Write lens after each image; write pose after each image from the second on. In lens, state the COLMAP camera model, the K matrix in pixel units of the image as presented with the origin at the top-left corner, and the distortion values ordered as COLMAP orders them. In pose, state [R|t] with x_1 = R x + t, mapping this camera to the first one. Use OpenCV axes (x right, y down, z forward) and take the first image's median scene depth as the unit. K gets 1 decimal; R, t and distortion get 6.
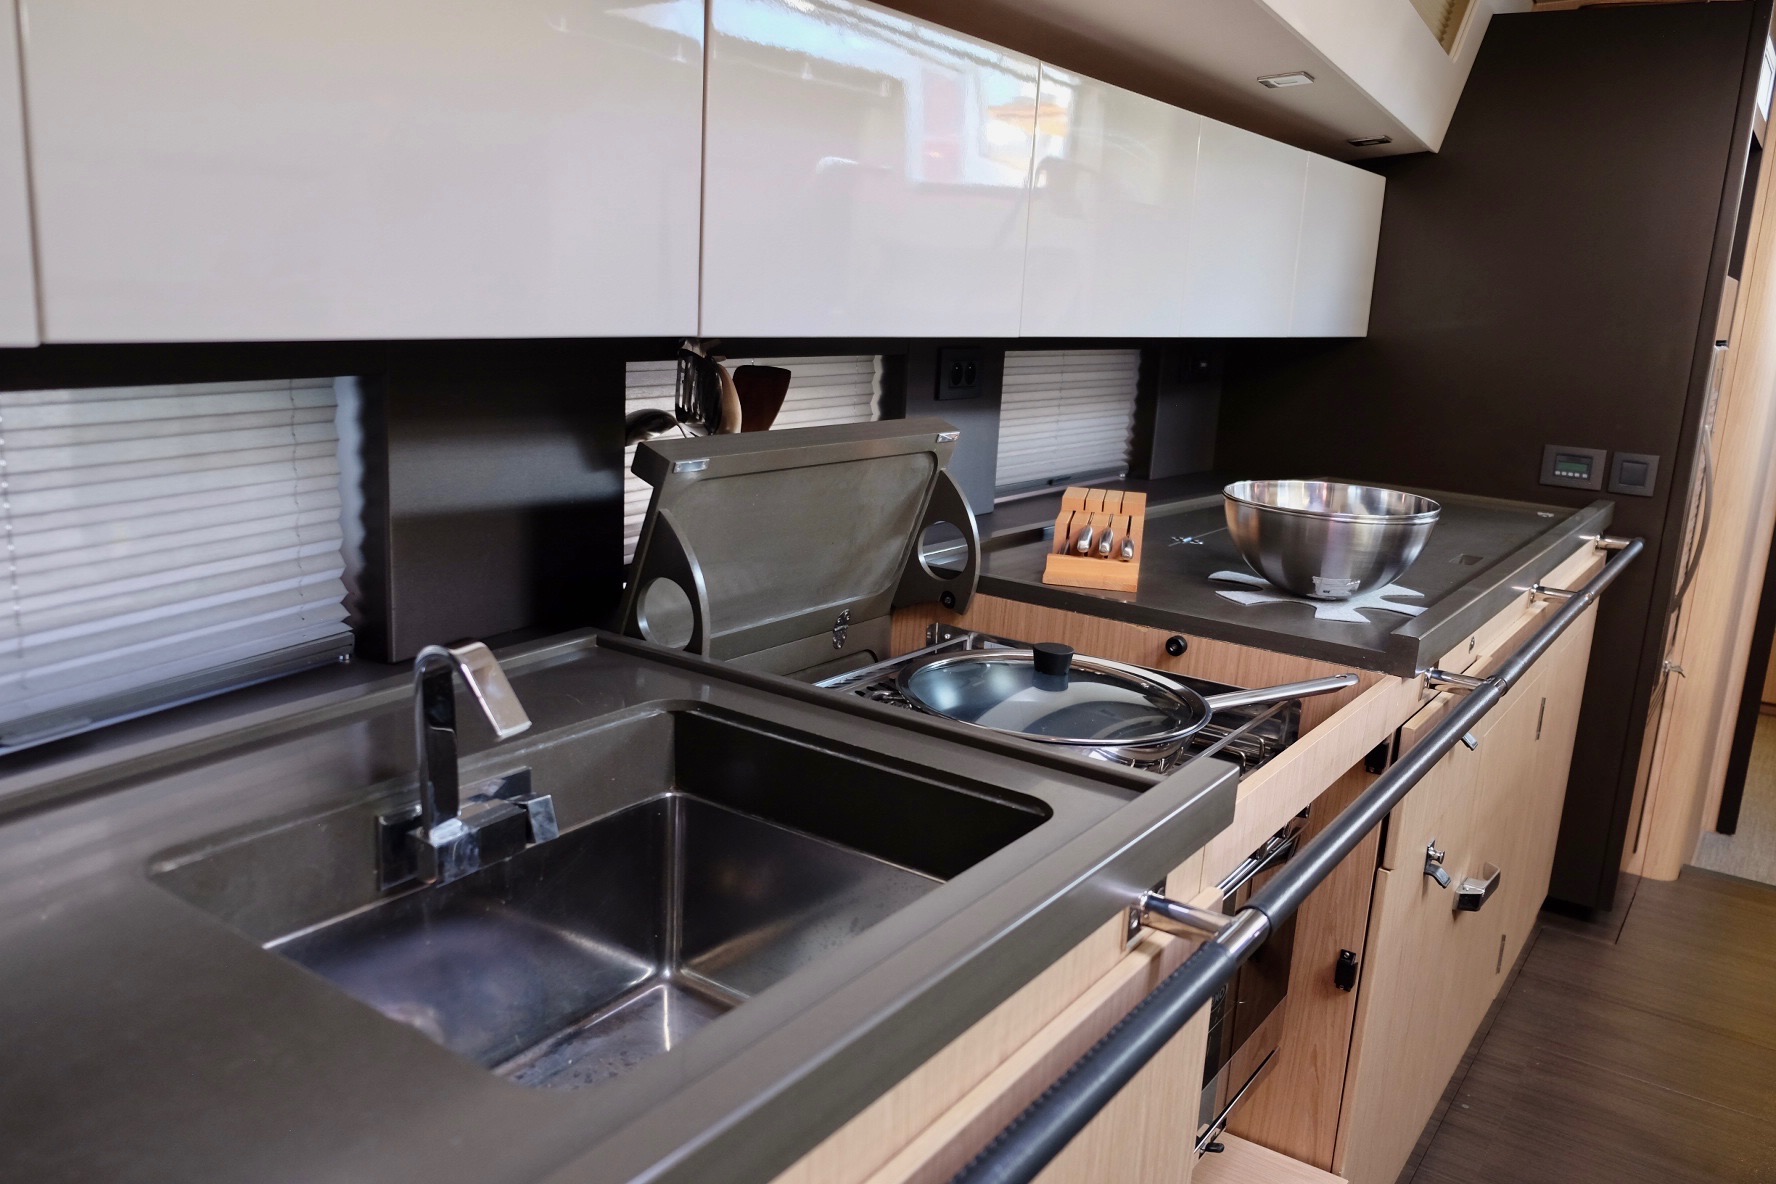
lens RADIAL K [[1373.3, 0, 892.4], [0, 1373.3, 597.1], [0, 0, 1]] dist [-0.041171, 0.034771]
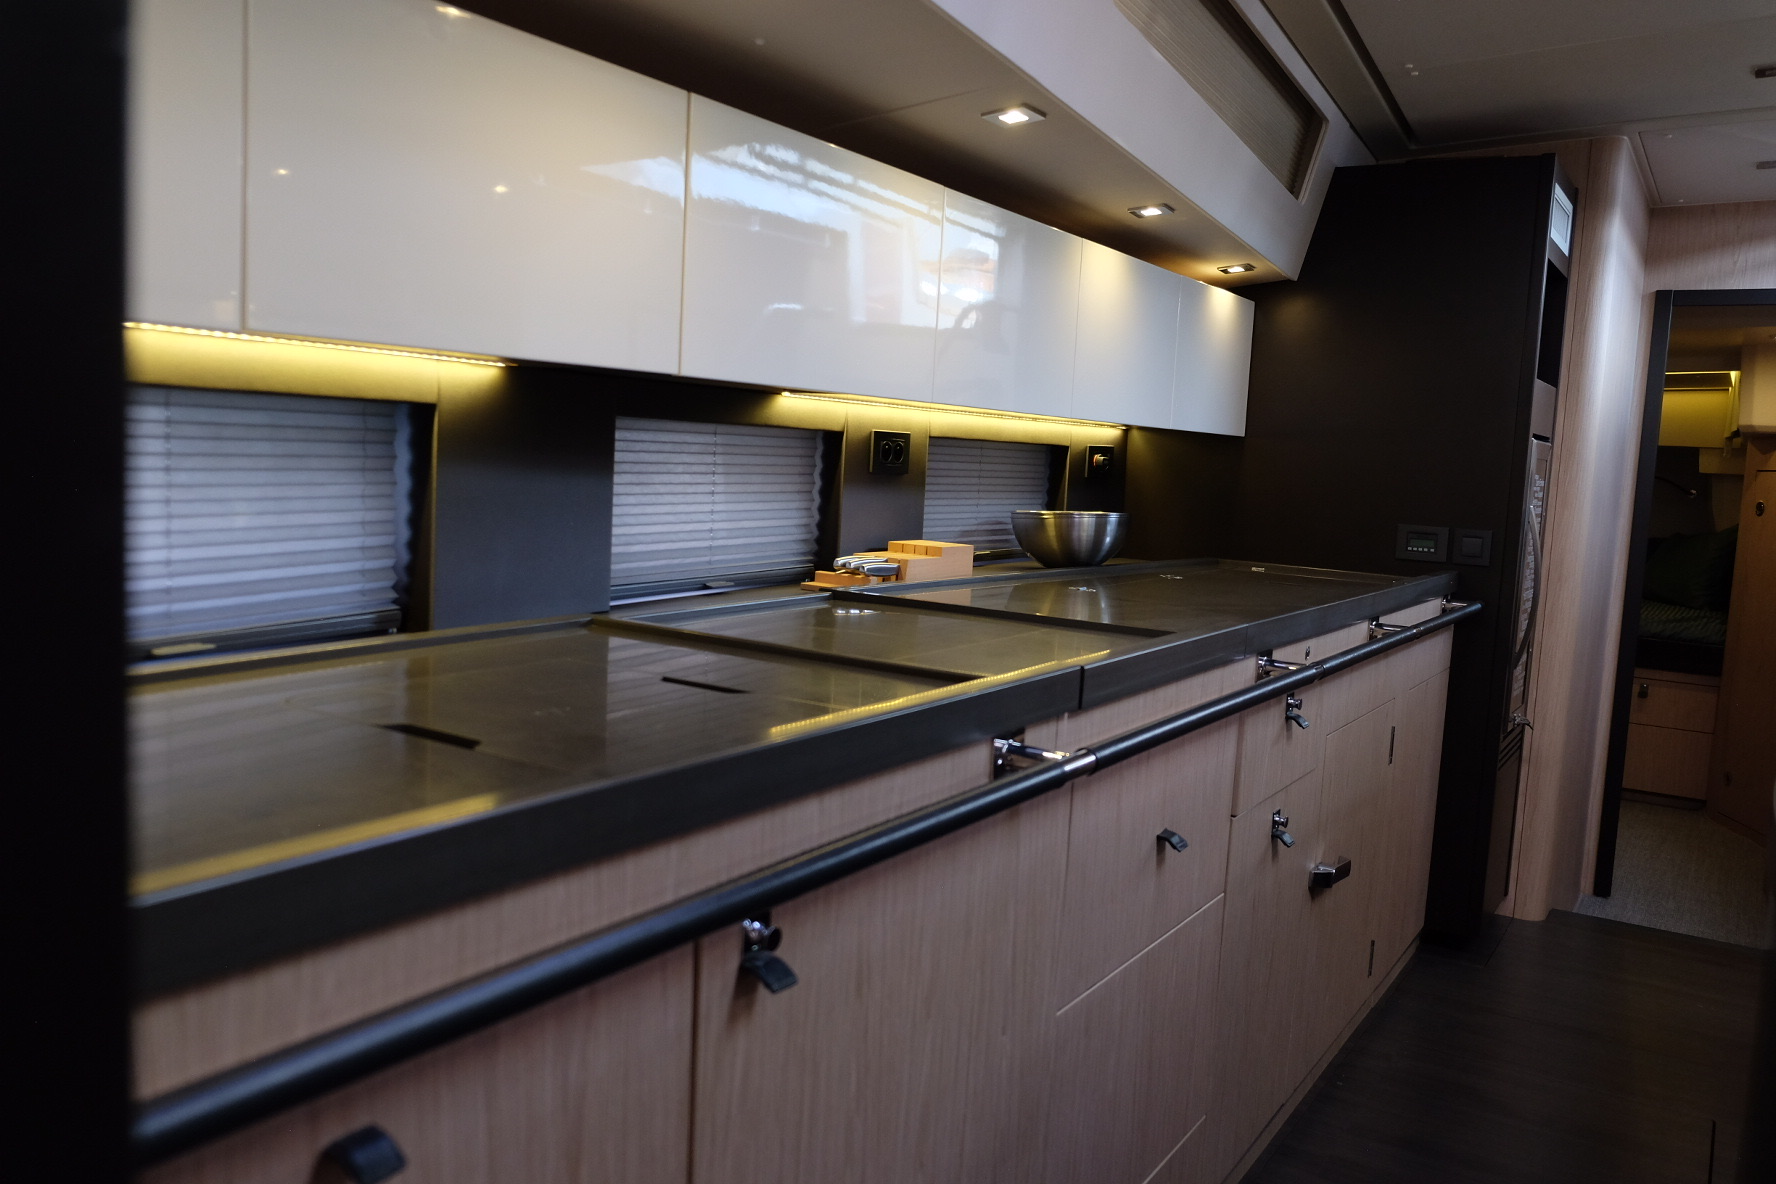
lens RADIAL K [[1373.3, 0, 885.7], [0, 1373.3, 588.5], [0, 0, 1]] dist [-0.041171, 0.034771]
pose [[0.999456, -0.003179, 0.032842, 0.006429], [0.007086, 0.992802, -0.119561, 0.084203], [-0.032225, 0.119728, 0.992284, -0.141996]]
